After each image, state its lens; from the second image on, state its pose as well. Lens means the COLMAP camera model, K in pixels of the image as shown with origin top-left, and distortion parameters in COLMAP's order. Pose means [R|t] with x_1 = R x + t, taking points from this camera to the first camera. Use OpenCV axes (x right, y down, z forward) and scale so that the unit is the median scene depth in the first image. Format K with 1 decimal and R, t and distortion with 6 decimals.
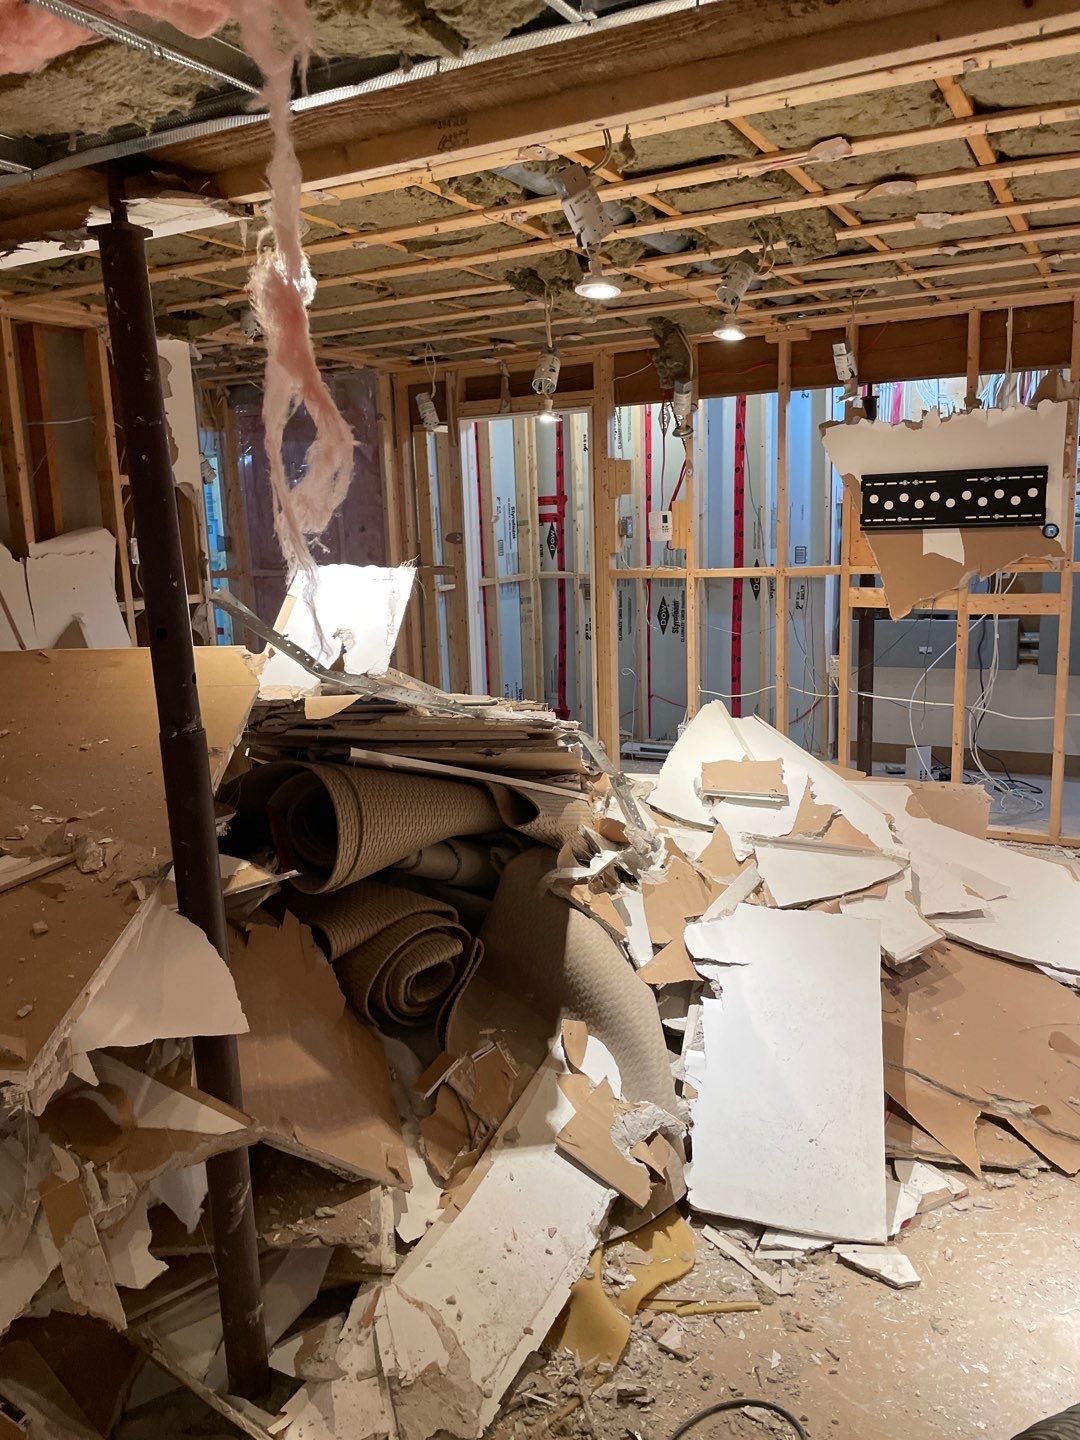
lens RADIAL K [[1084.6, 0, 540.8], [0, 1084.6, 698.4], [0, 0, 1]] dist [0.088921, -0.116548]
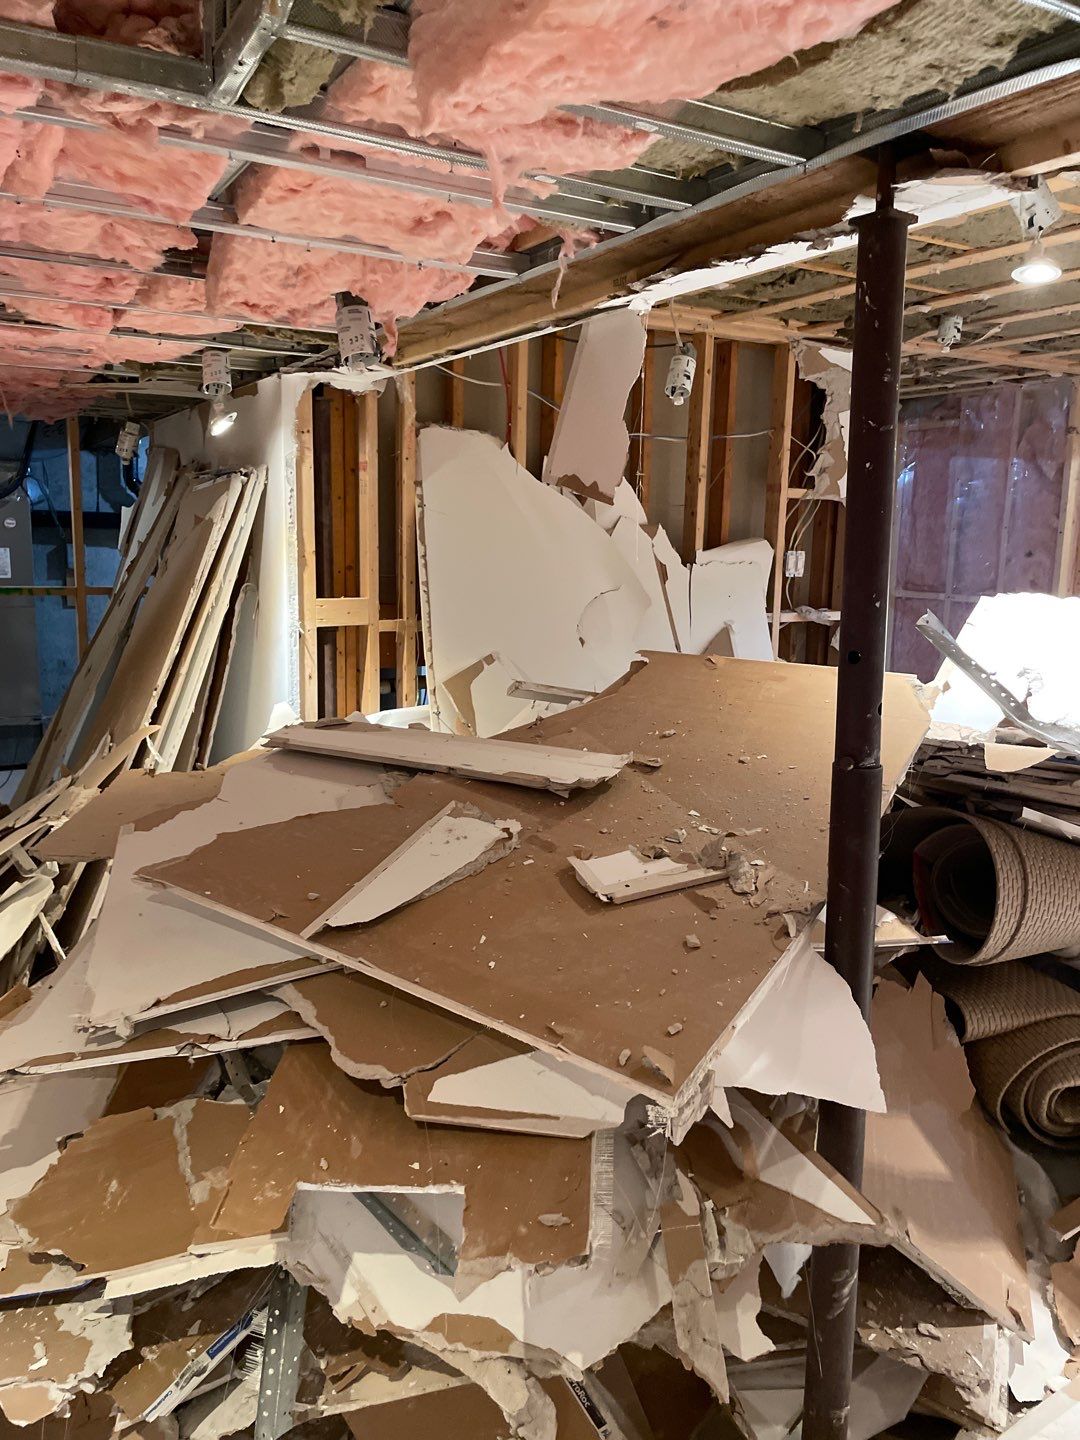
lens RADIAL K [[1084.6, 0, 540.8], [0, 1084.6, 698.4], [0, 0, 1]] dist [0.088921, -0.116548]
pose [[0.849075, 0.133012, -0.511253, -0.088036], [-0.140919, 0.989743, 0.023466, -0.008322], [0.509131, 0.052121, 0.859110, 0.073855]]
